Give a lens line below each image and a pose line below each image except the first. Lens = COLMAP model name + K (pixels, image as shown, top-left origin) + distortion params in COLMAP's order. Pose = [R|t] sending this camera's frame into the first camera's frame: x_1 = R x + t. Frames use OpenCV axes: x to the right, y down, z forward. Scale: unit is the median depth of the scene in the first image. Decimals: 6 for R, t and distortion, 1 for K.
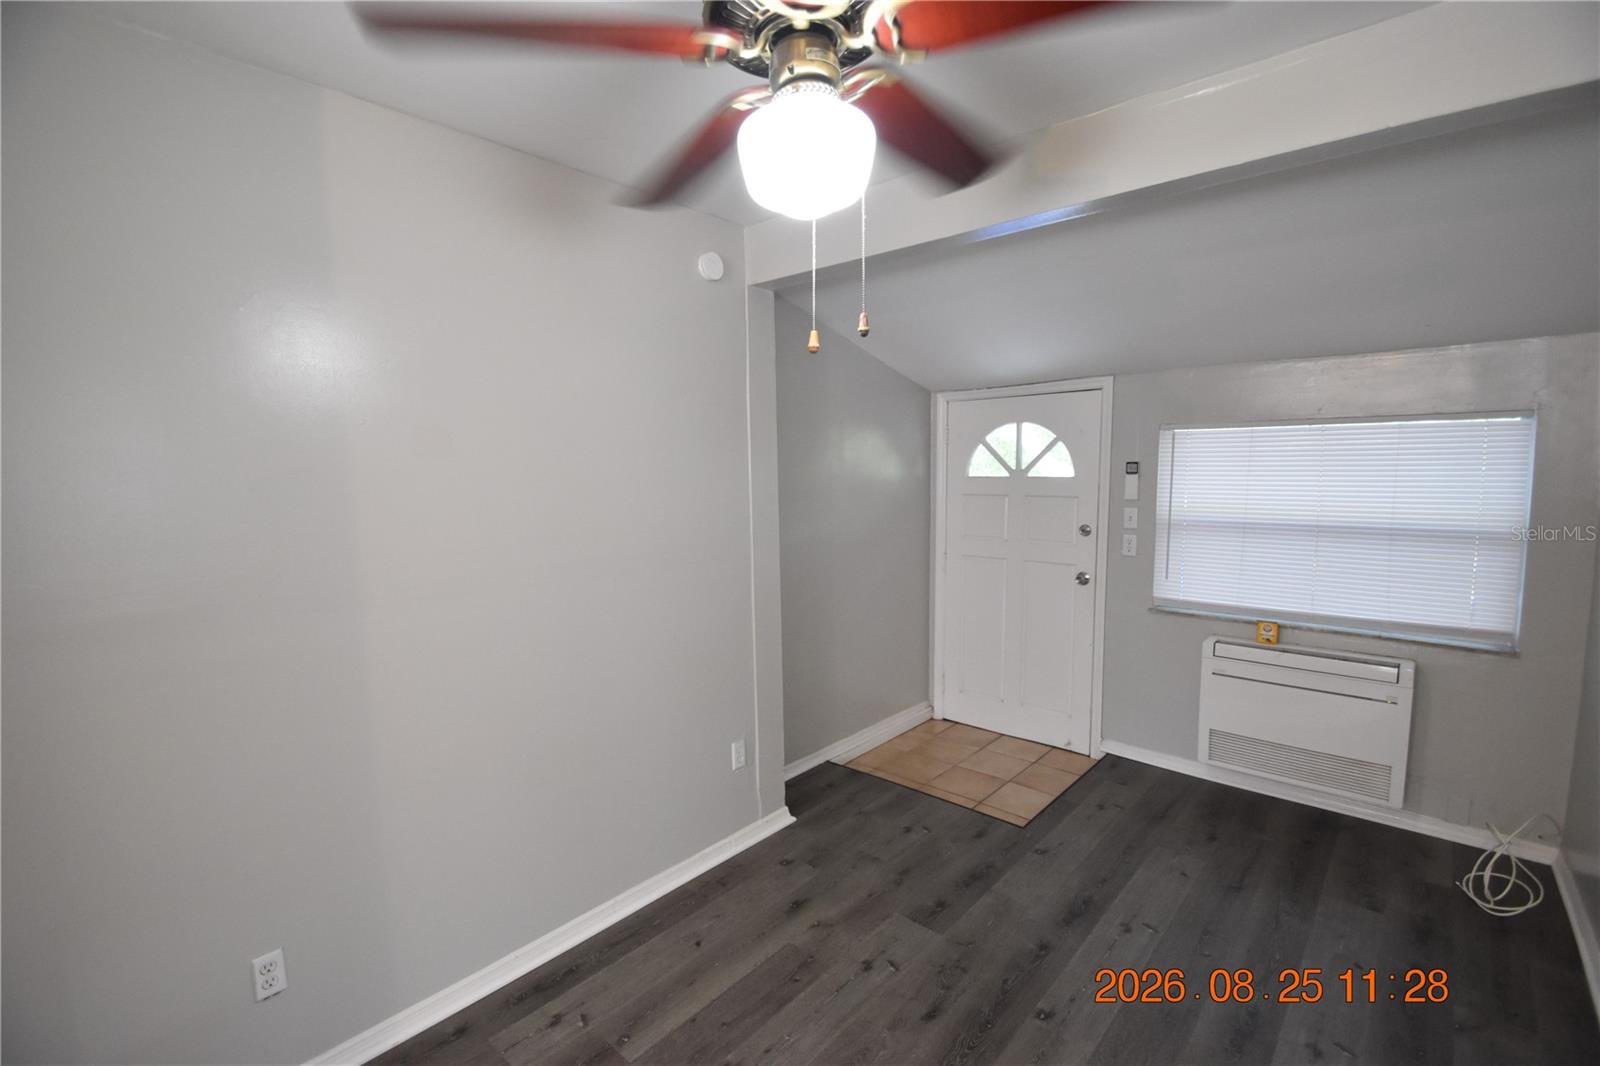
lens RADIAL K [[698.1, 0, 796.0], [0, 698.1, 544.2], [0, 0, 1]] dist [0.004539, -0.011724]
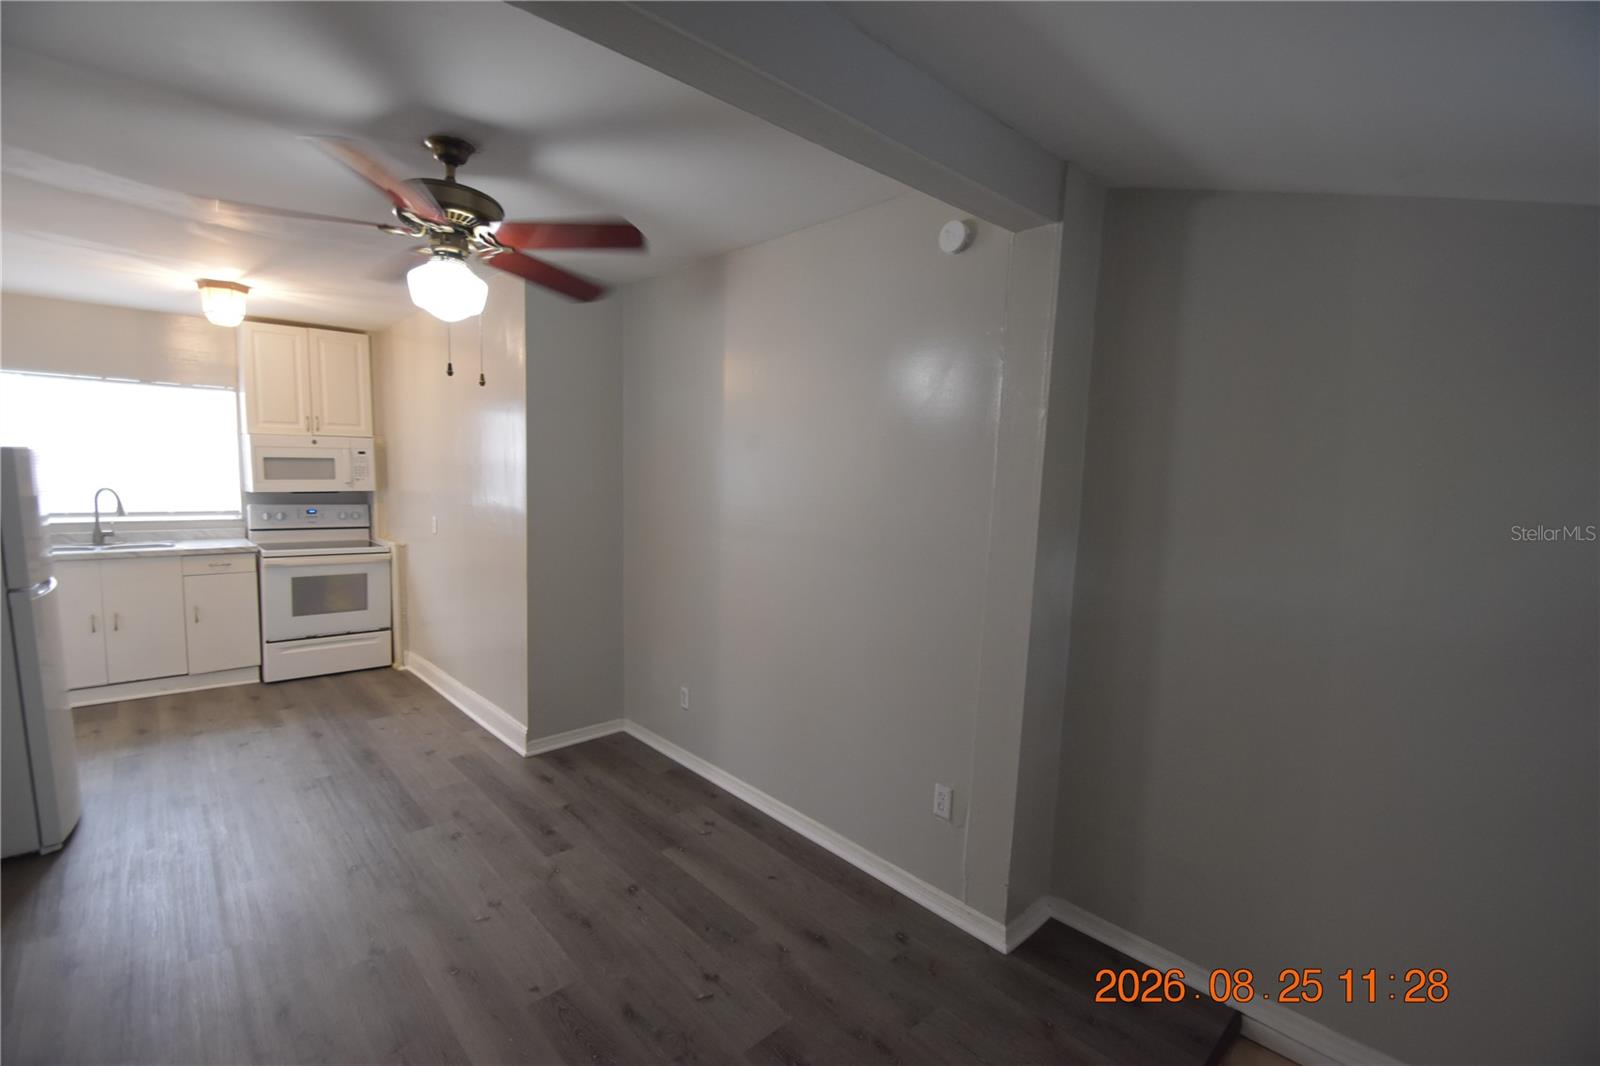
lens RADIAL K [[698.1, 0, 792.8], [0, 698.1, 542.8], [0, 0, 1]] dist [0.004539, -0.011724]
pose [[-0.088790, 0.123289, -0.988391, 0.911836], [-0.134102, 0.981796, 0.134513, -0.125266], [0.986982, 0.144488, -0.070640, 1.023301]]
